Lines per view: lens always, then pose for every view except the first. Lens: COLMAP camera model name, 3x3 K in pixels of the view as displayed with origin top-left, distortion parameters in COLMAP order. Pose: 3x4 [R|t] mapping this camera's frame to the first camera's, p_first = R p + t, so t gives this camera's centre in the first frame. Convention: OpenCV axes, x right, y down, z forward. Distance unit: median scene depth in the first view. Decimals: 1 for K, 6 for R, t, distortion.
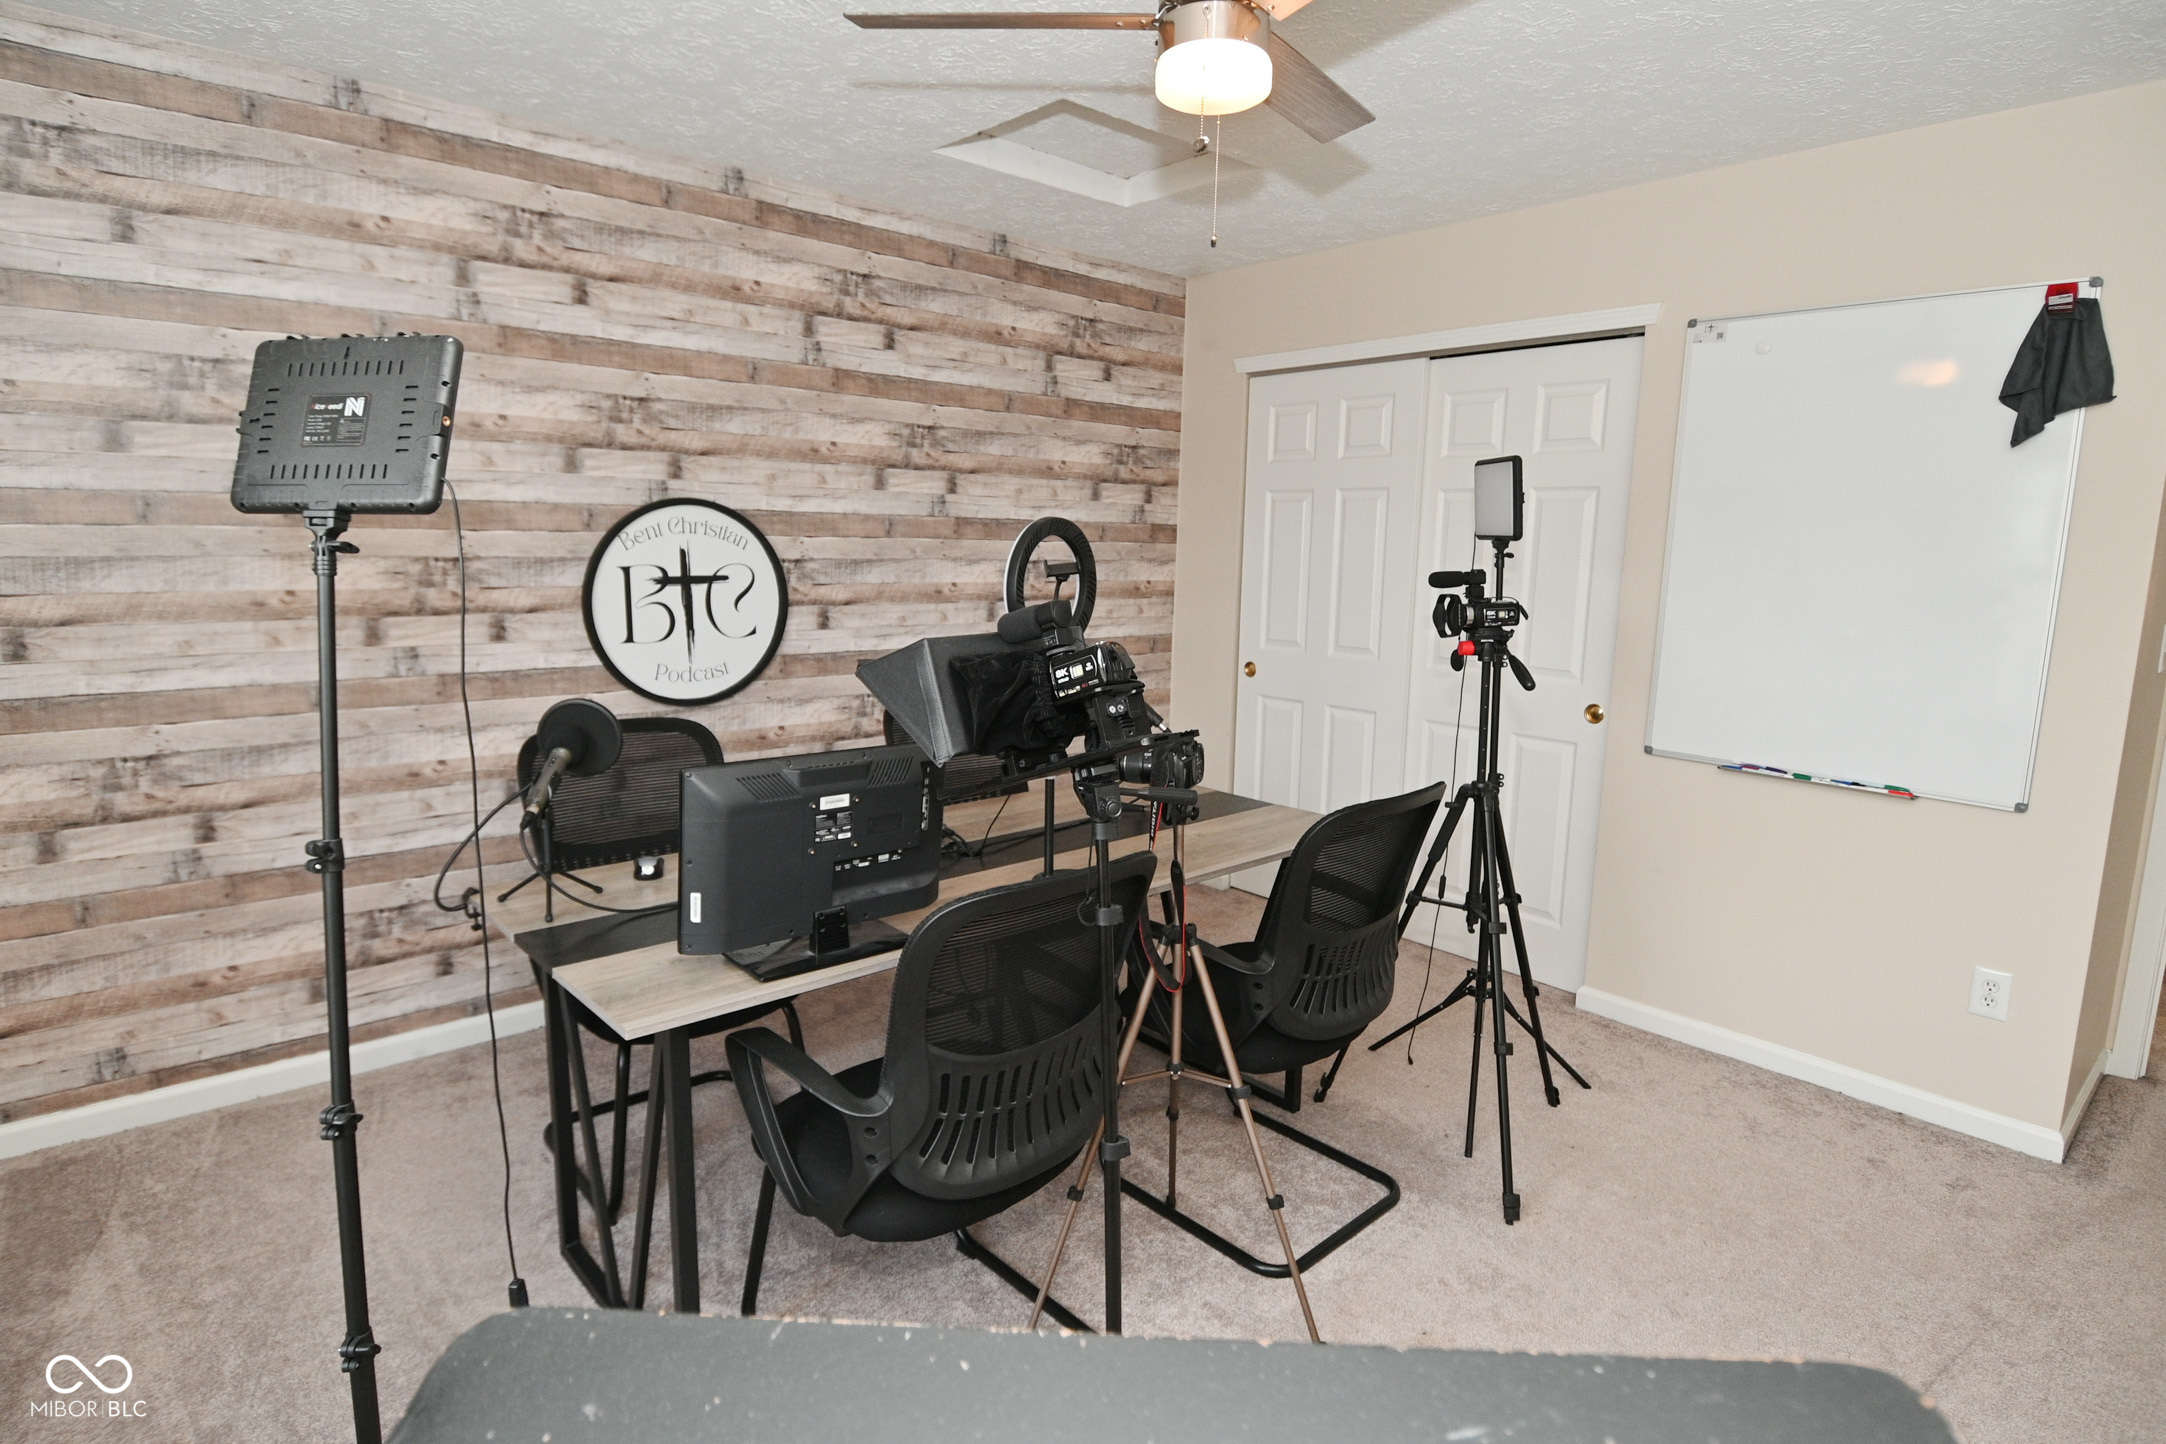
lens RADIAL K [[1162.8, 0, 1082.3], [0, 1162.8, 869.5], [0, 0, 1]] dist [0.000619, -0.010837]
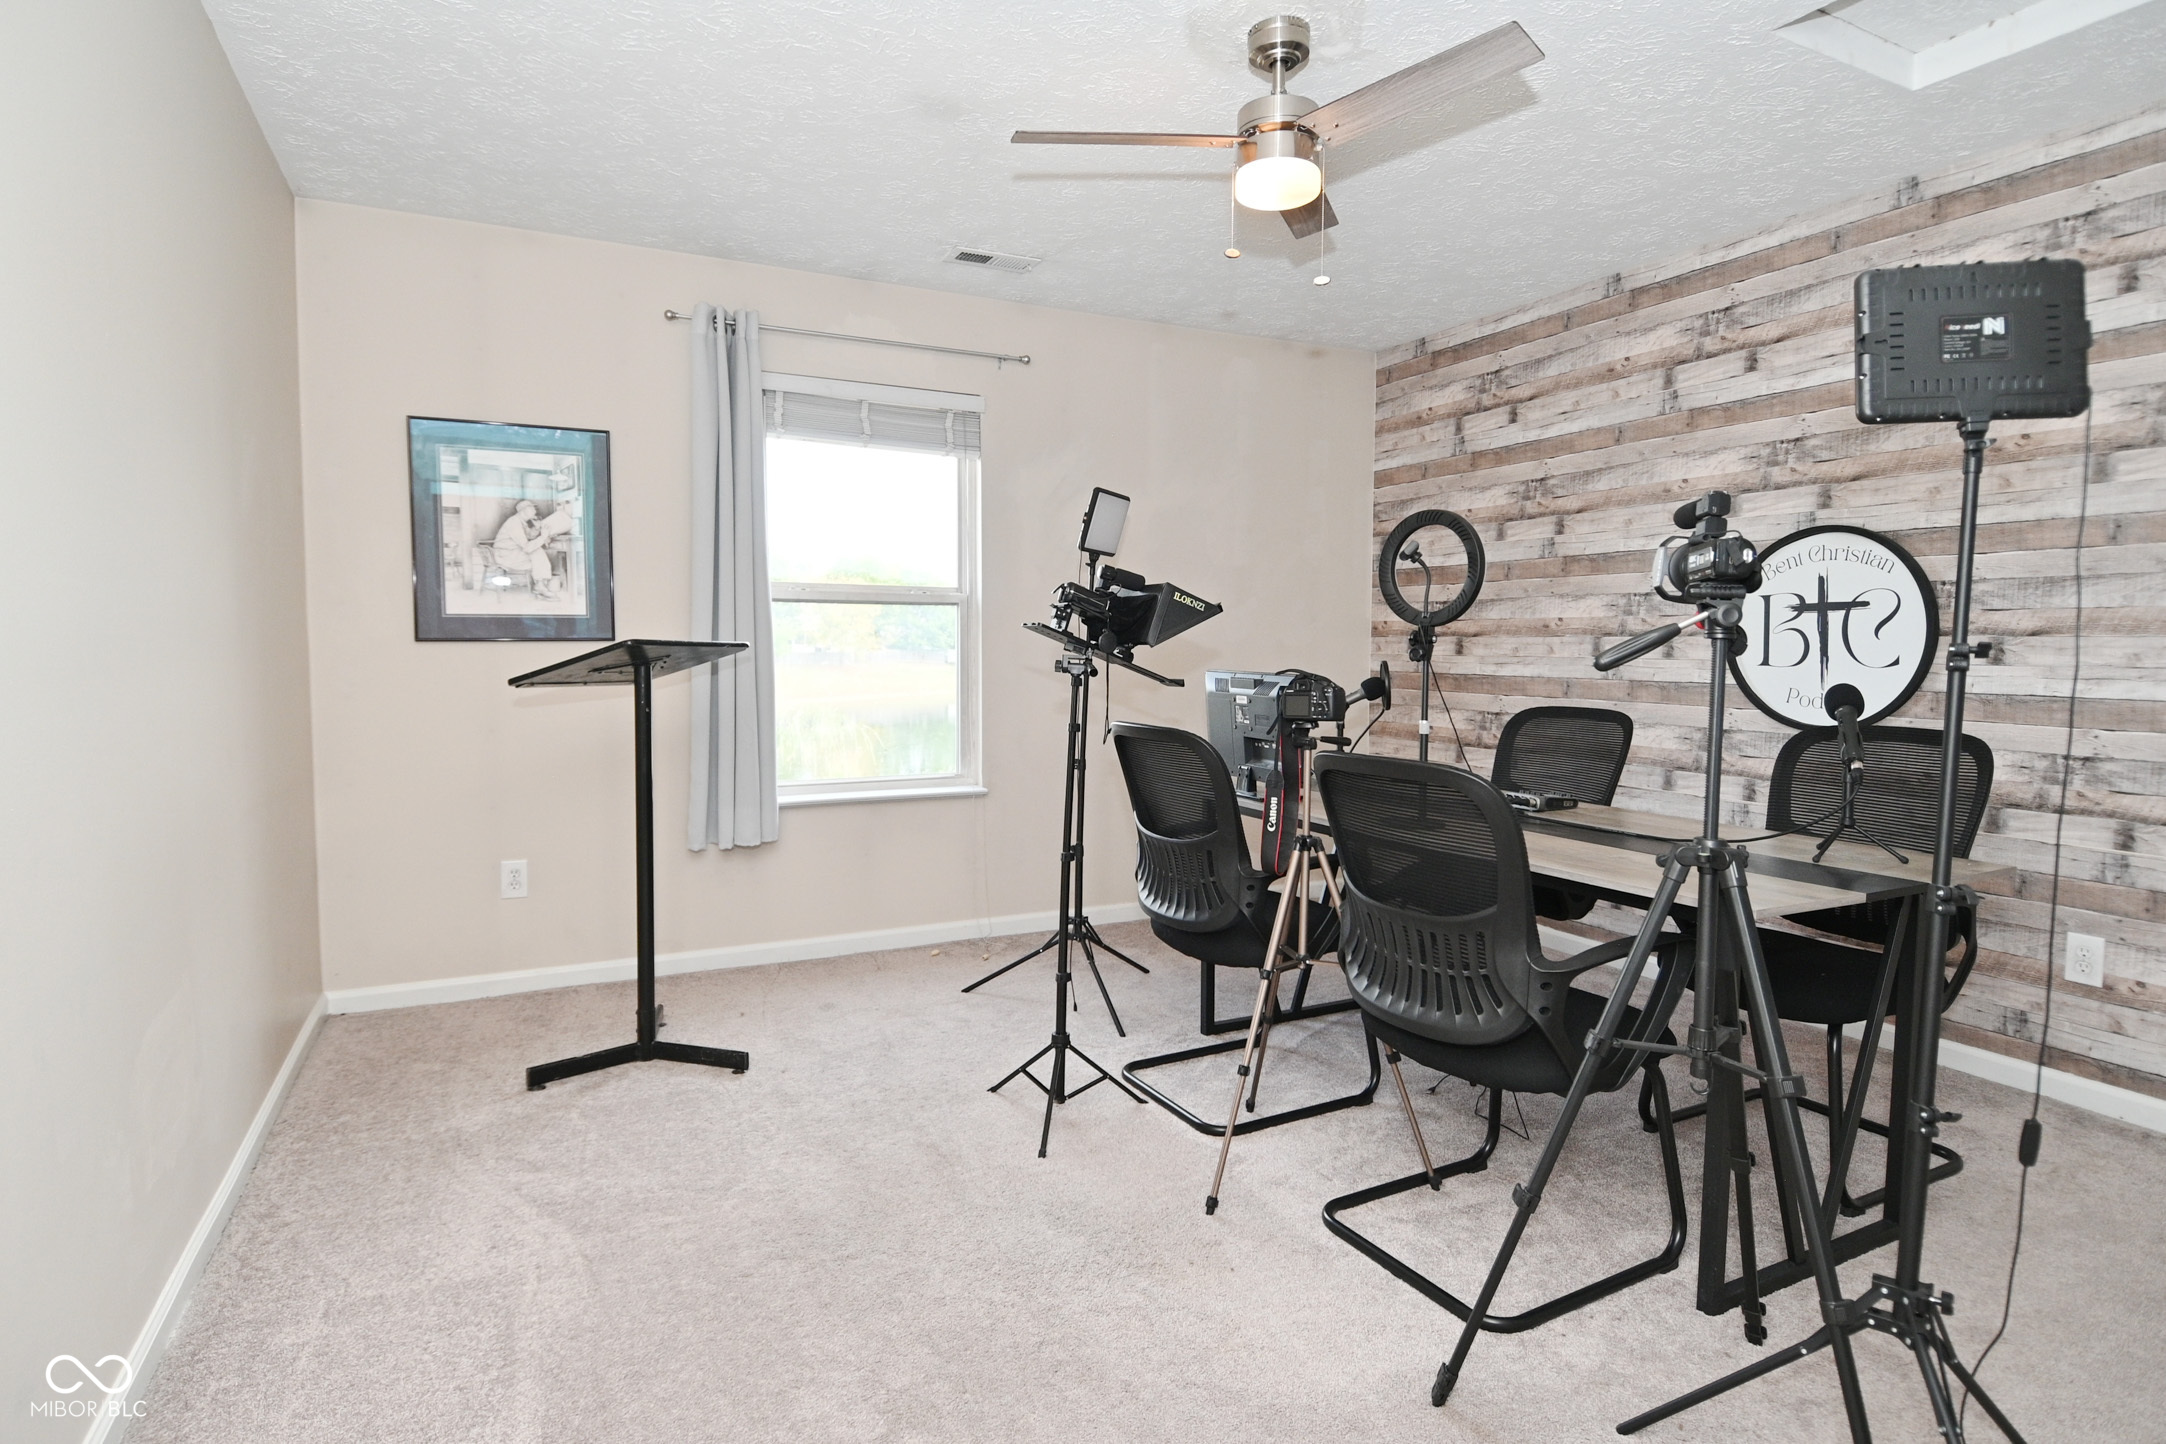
lens RADIAL K [[1143.2, 0, 1083.0], [0, 1143.2, 722.0], [0, 0, 1]] dist [0.002831, -0.025972]
pose [[-0.290065, 0.094569, -0.952323, 0.773085], [-0.206312, 0.965527, 0.158720, -0.180030], [0.934504, 0.242515, -0.260555, 0.694459]]
